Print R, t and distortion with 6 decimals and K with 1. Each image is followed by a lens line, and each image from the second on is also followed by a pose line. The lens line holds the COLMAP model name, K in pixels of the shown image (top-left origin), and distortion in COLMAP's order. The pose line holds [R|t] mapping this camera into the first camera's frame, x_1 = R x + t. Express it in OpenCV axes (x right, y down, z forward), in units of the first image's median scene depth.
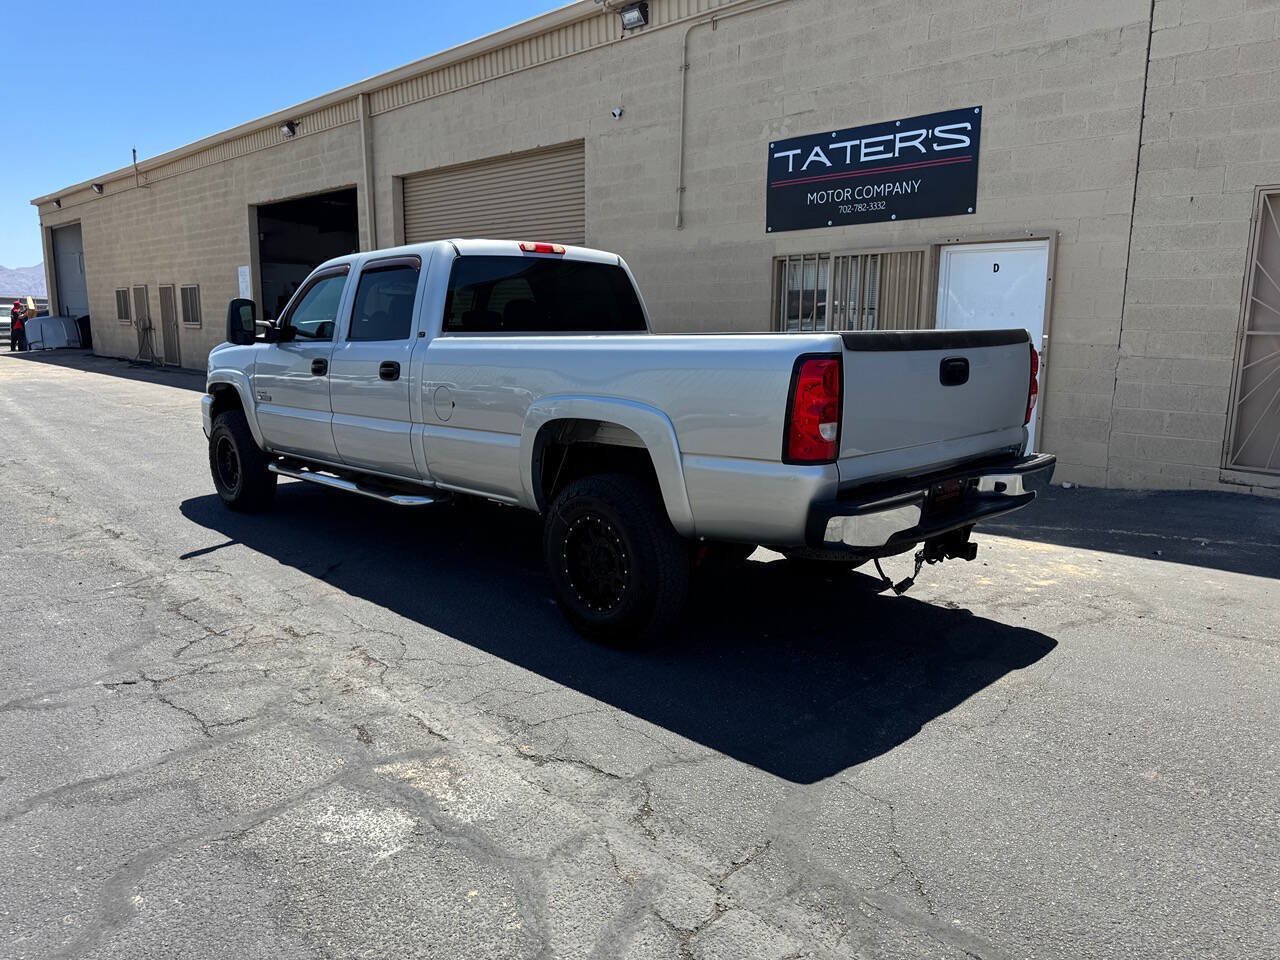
lens RADIAL K [[907.0, 0, 638.2], [0, 907.0, 478.3], [0, 0, 1]] dist [0.036462, -0.048265]
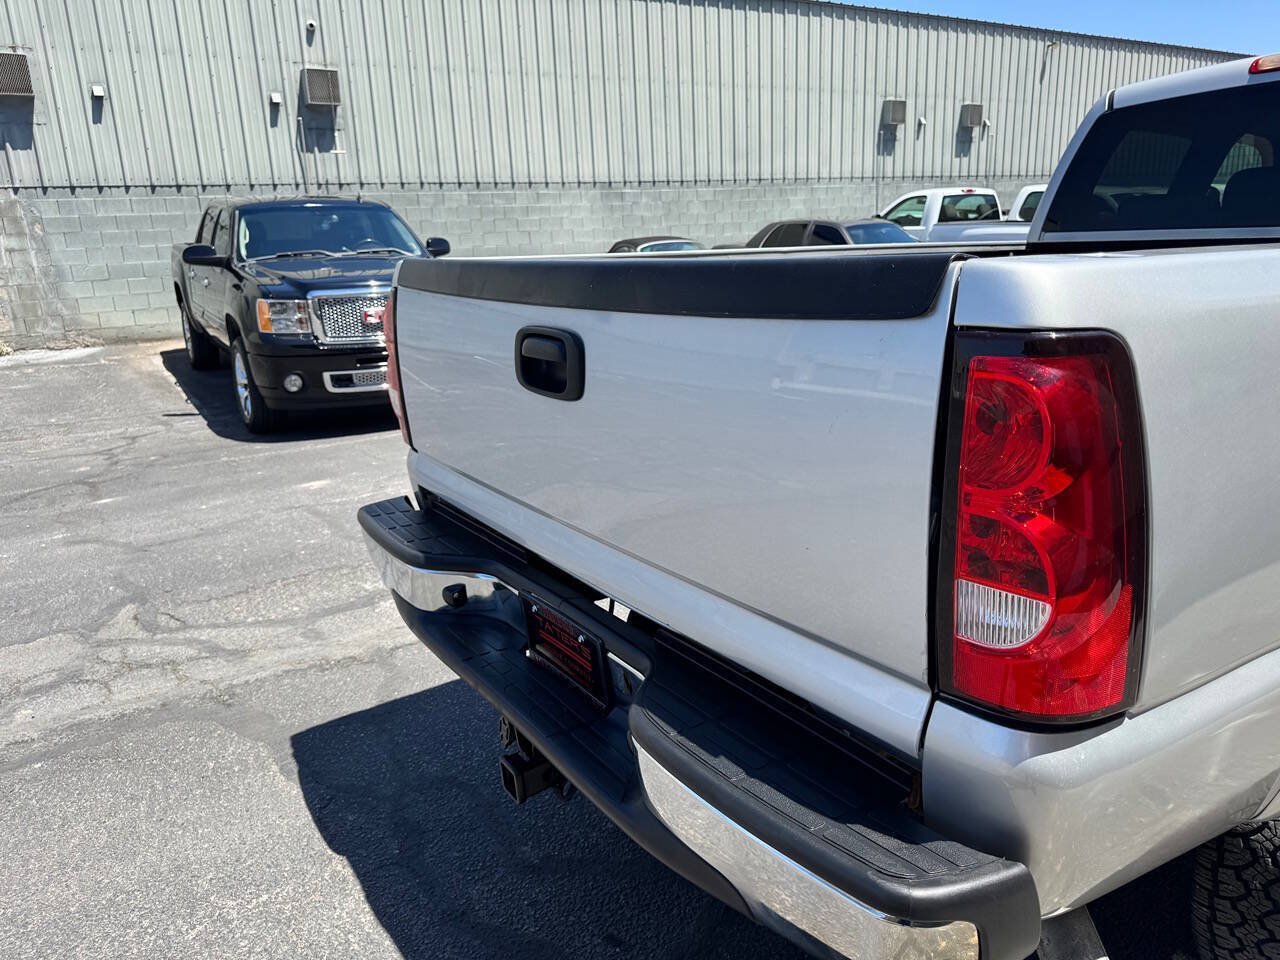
lens RADIAL K [[907.0, 0, 640.4], [0, 907.0, 484.2], [0, 0, 1]] dist [0.036462, -0.048265]
pose [[-0.180505, 0.264227, -0.947419, 0.337851], [-0.129994, 0.948382, 0.289262, -0.086118], [0.974946, 0.175372, -0.136840, 0.507711]]
